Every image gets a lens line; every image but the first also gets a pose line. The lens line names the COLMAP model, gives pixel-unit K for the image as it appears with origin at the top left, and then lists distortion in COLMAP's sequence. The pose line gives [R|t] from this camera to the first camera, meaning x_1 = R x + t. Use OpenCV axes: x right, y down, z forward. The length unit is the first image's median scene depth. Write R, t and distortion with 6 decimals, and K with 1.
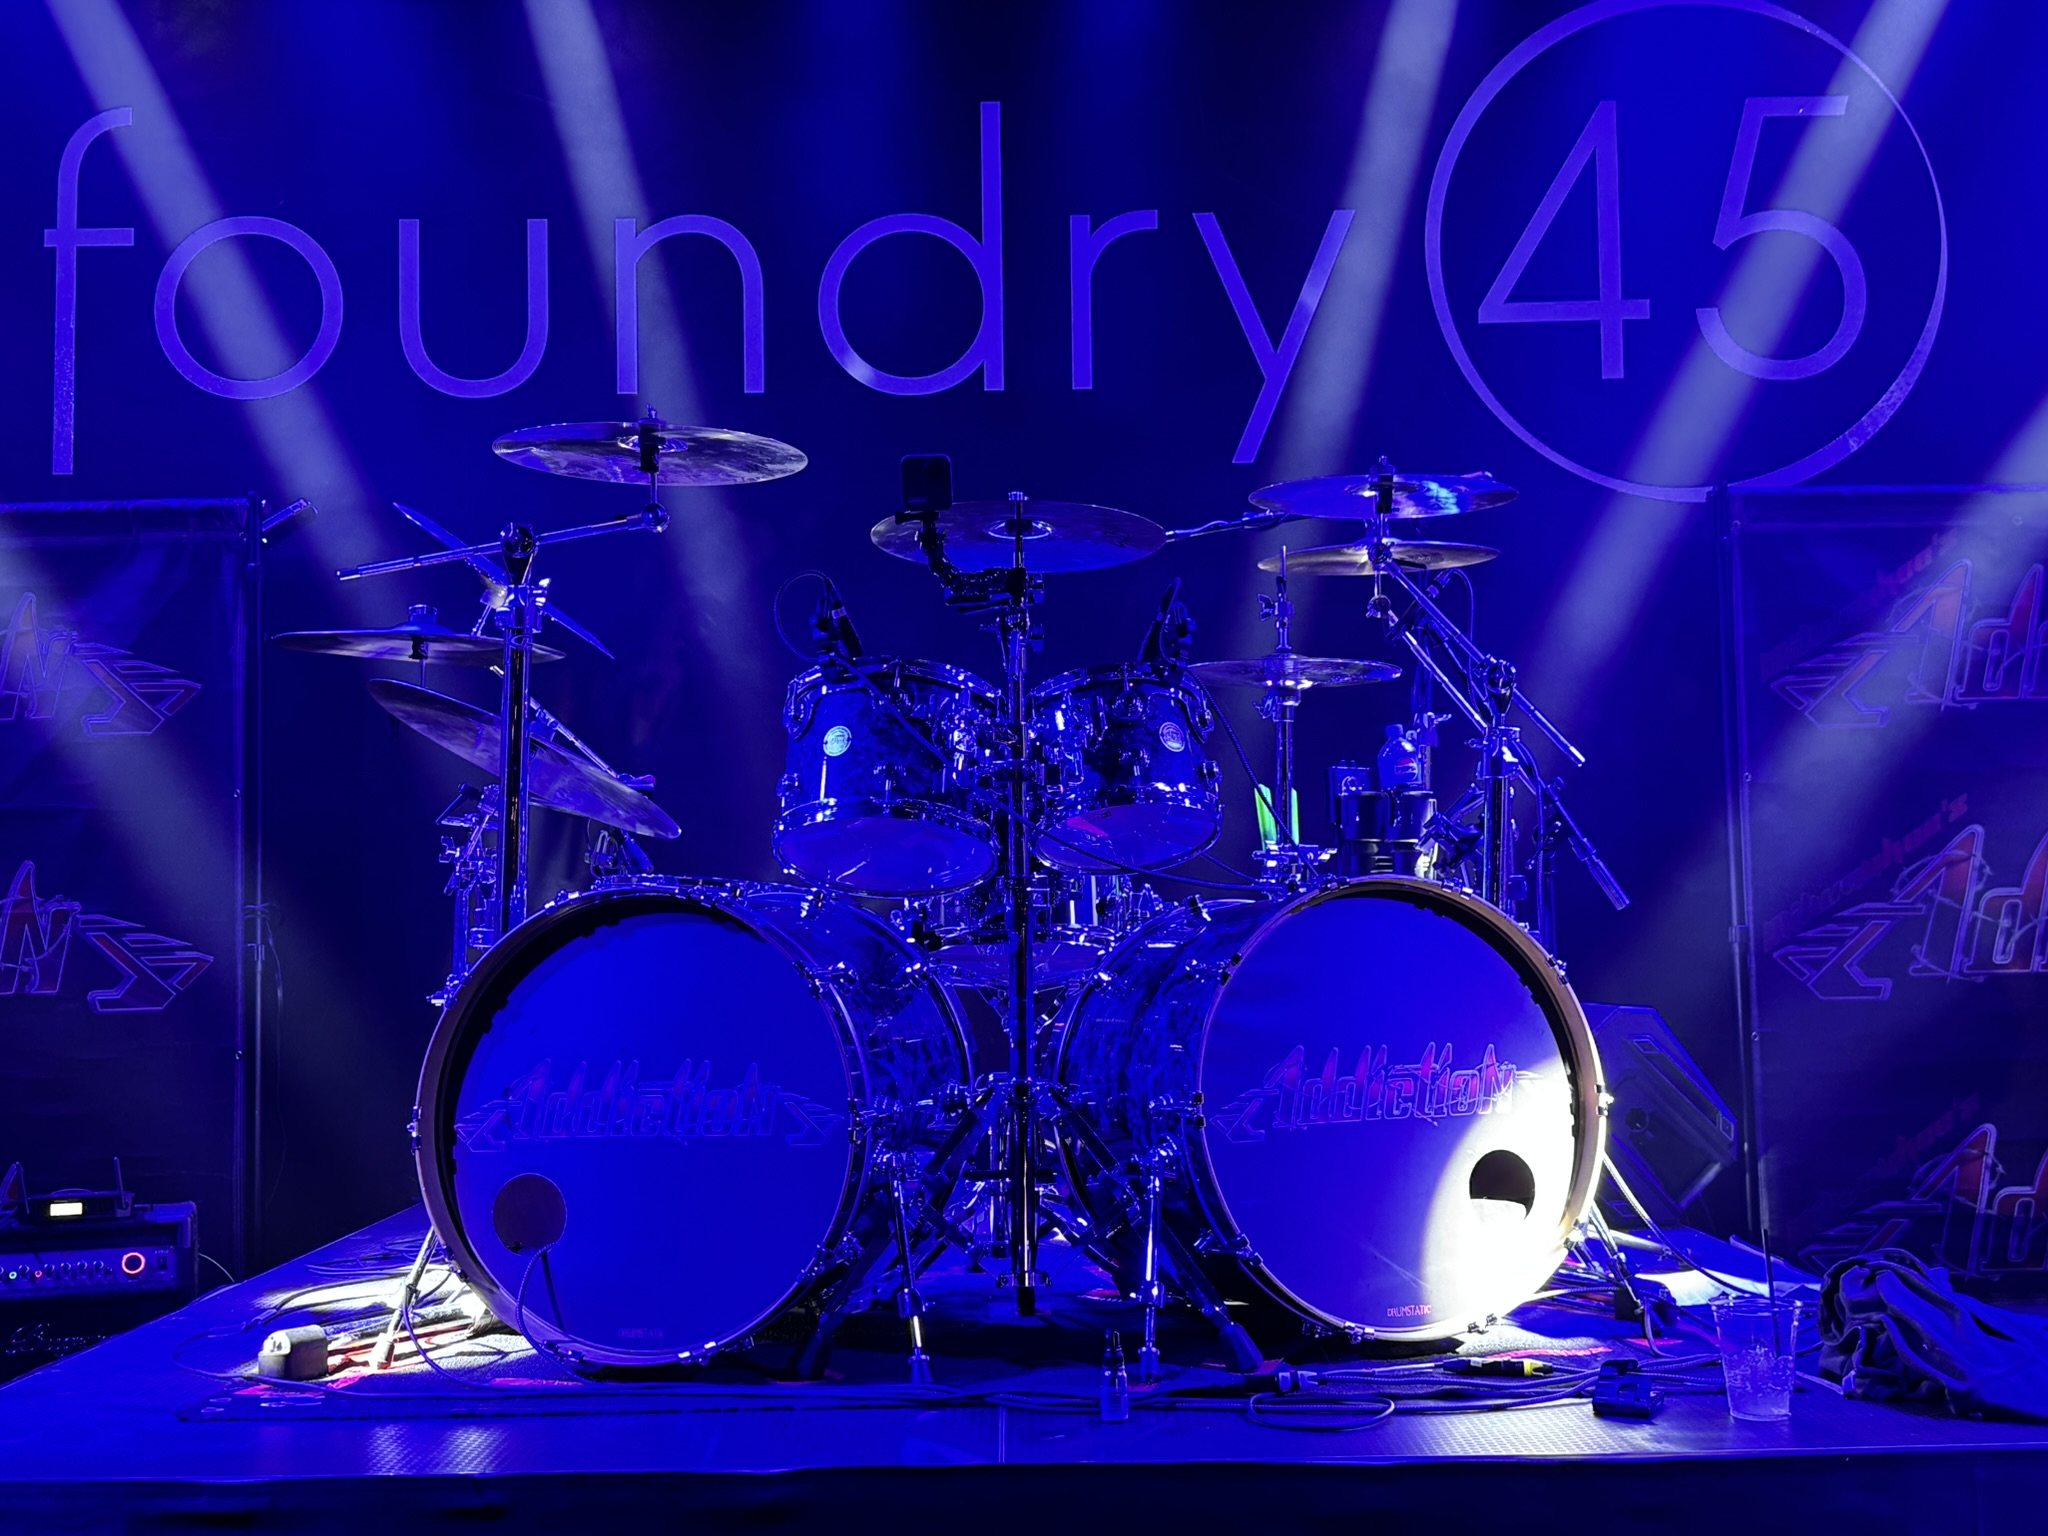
lens RADIAL K [[2257.8, 0, 1029.4], [0, 2257.8, 772.5], [0, 0, 1]] dist [0.256555, -0.653718]
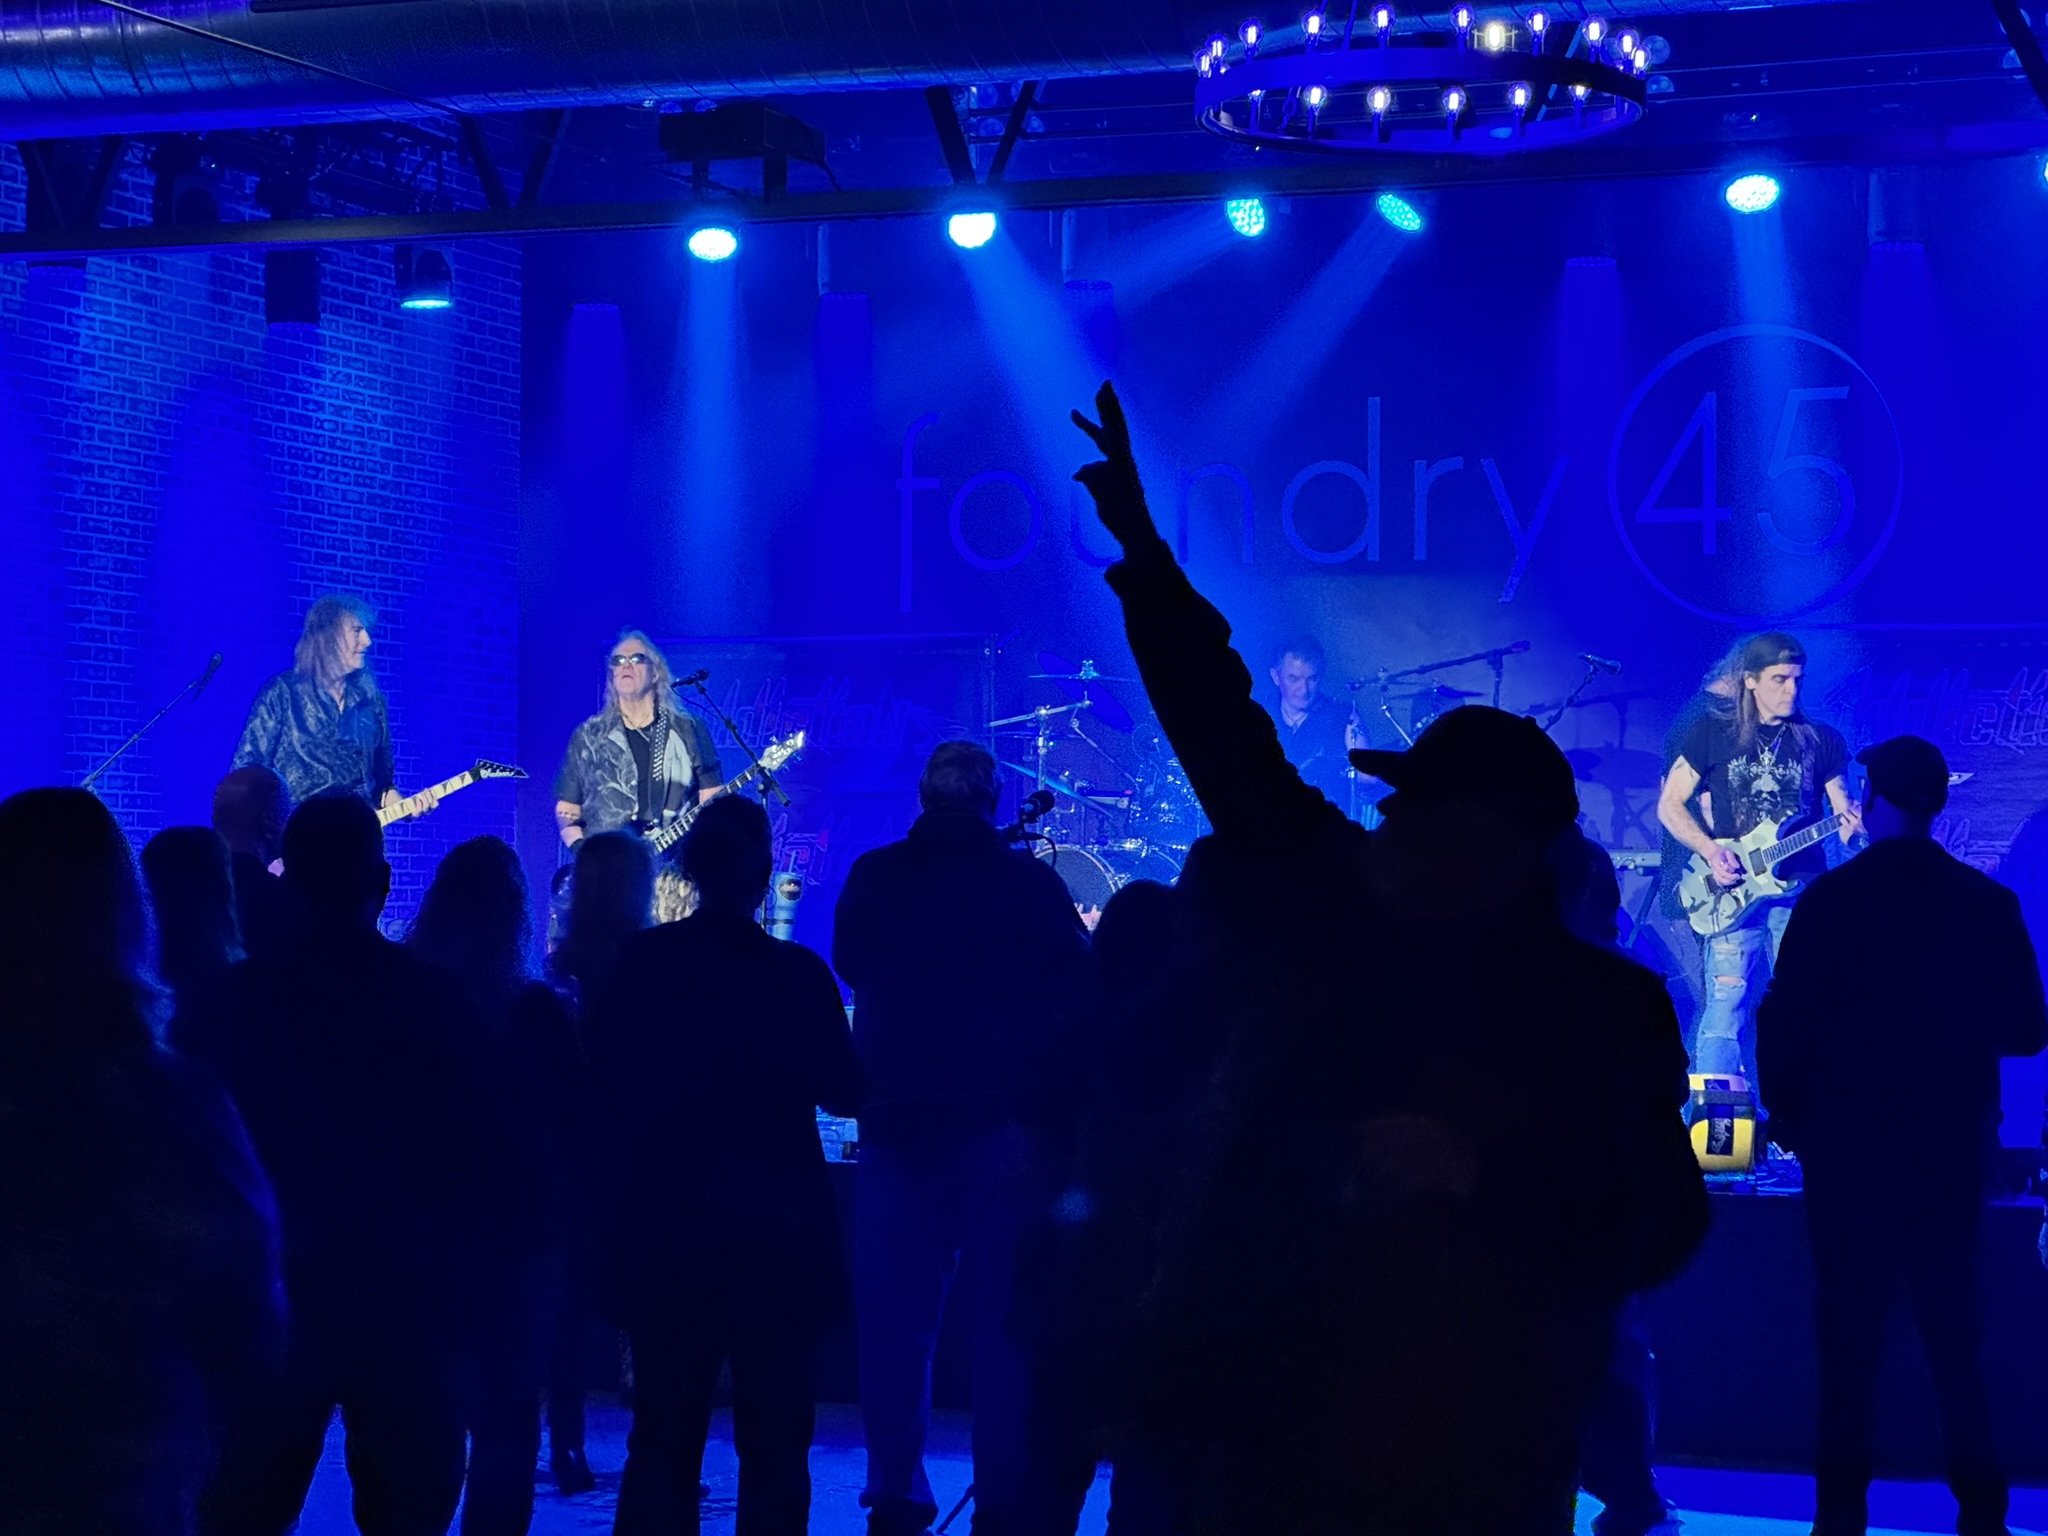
lens RADIAL K [[4710.1, 0, 1024.0], [0, 4710.1, 768.0], [0, 0, 1]] dist [-0.067996, 0.483250]
pose [[0.918545, 0.012794, -0.395109, 1.256659], [0.007616, 0.998718, 0.050047, -0.201952], [0.395242, -0.048980, 0.917270, -2.631676]]
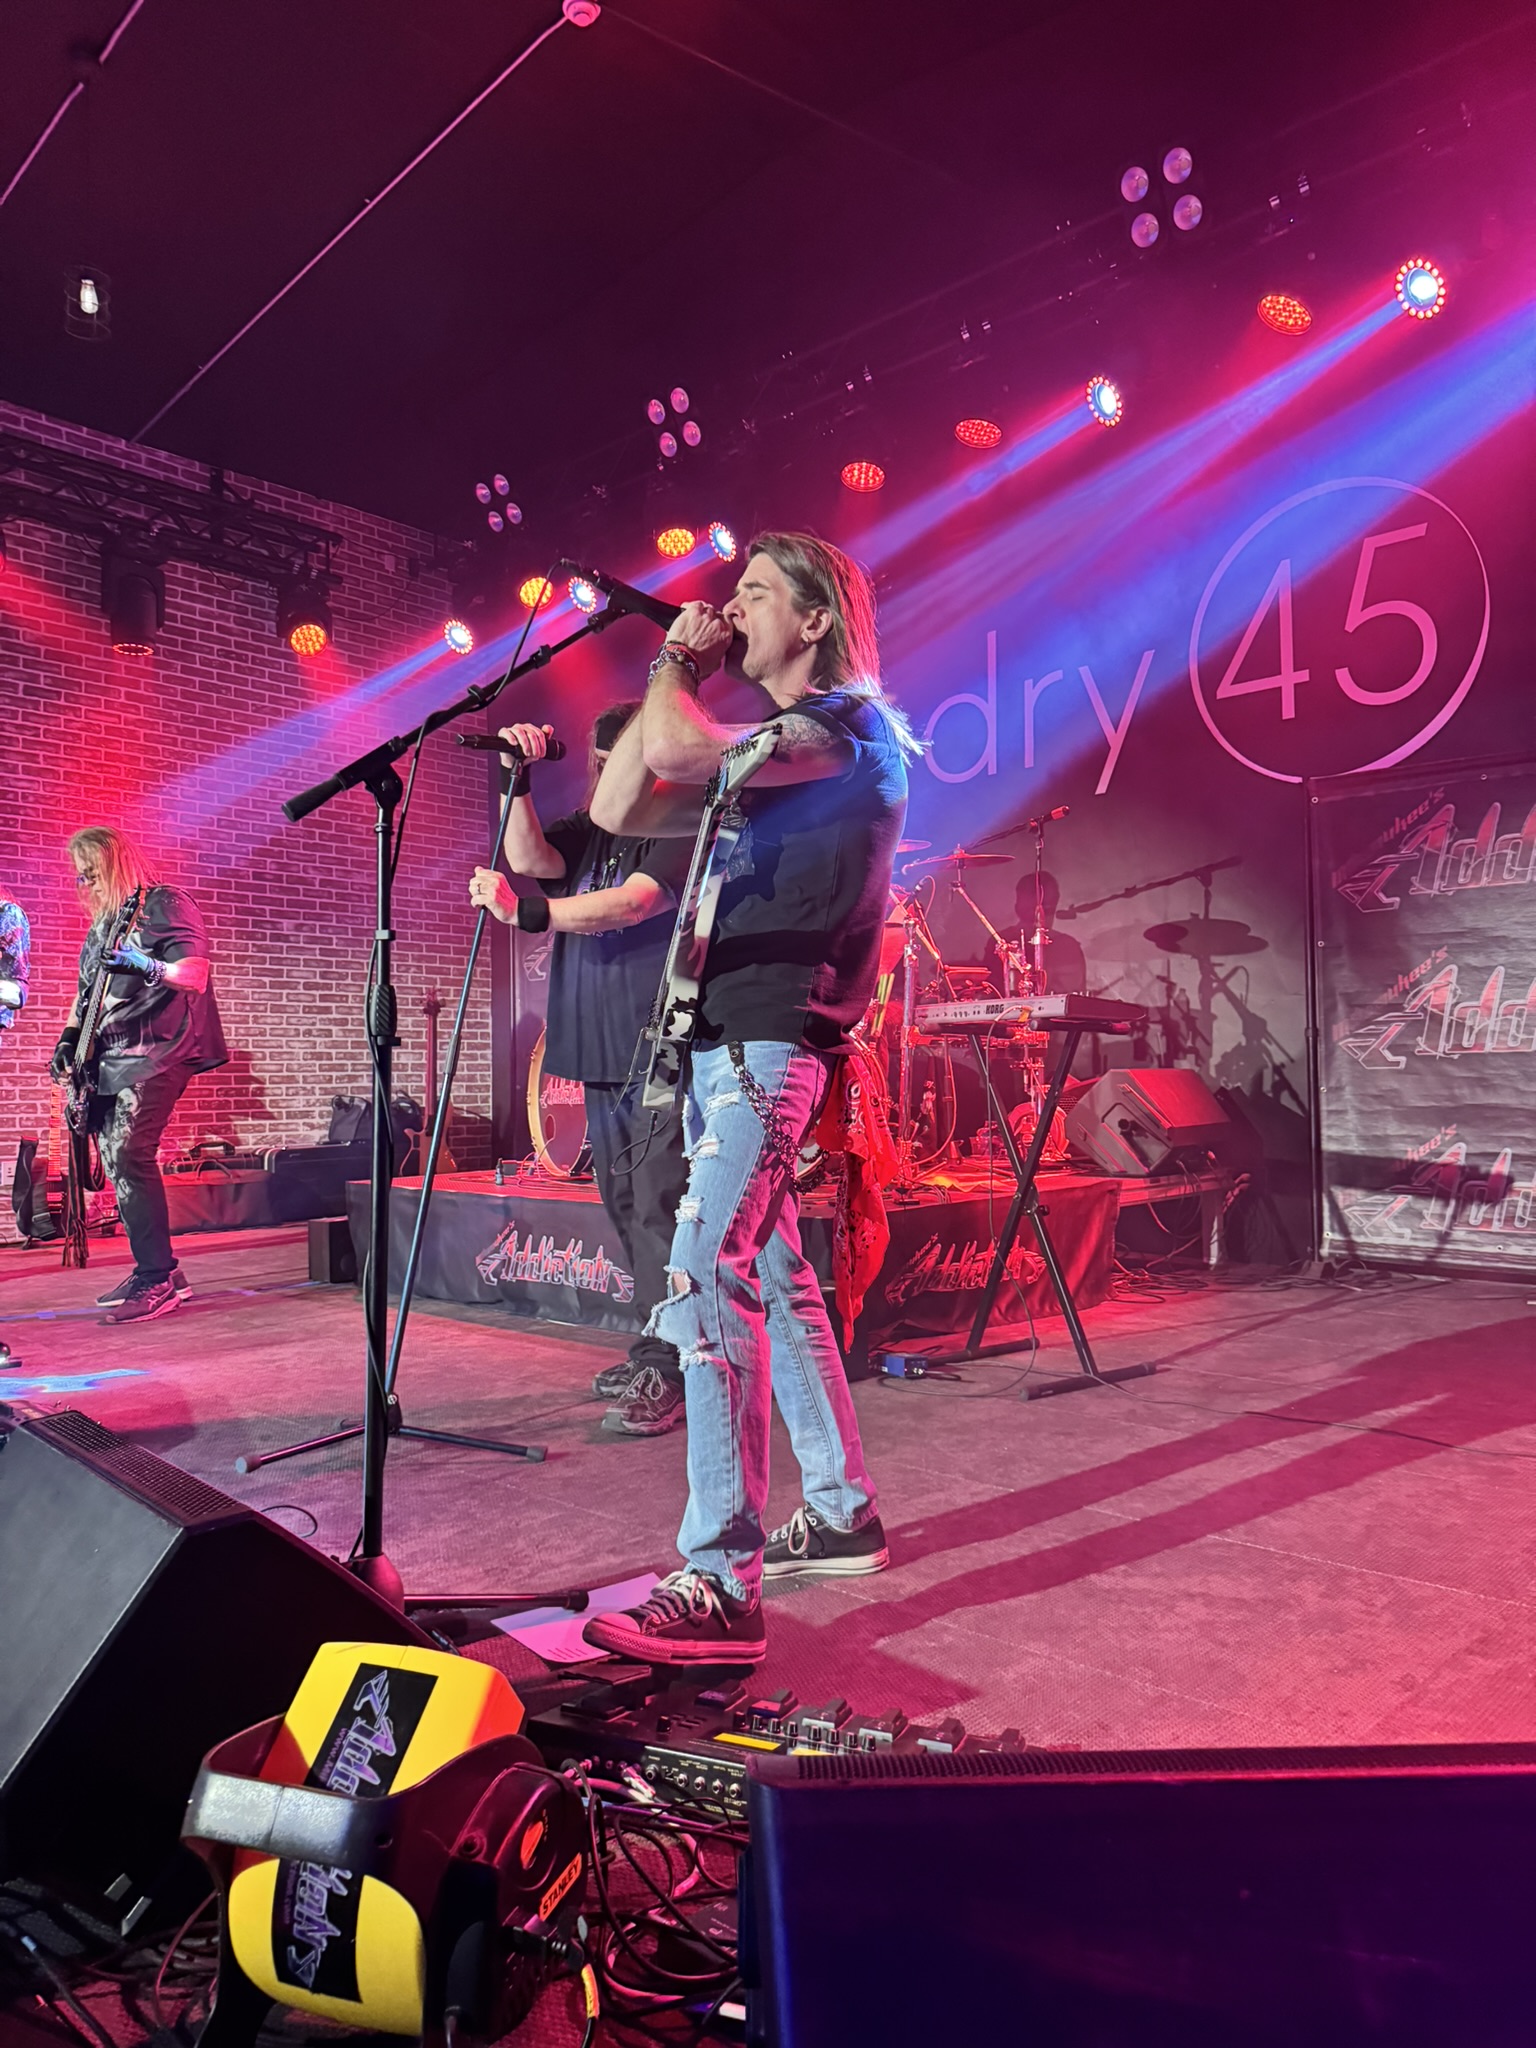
lens RADIAL K [[1446.6, 0, 768.0], [0, 1446.6, 1024.0], [0, 0, 1]] dist [0.069163, -0.080349]
pose [[0.727944, -0.015873, -0.685453, 0.768813], [0.053969, 0.997957, 0.034205, 0.002873], [0.683509, -0.061892, 0.727313, -0.106751]]
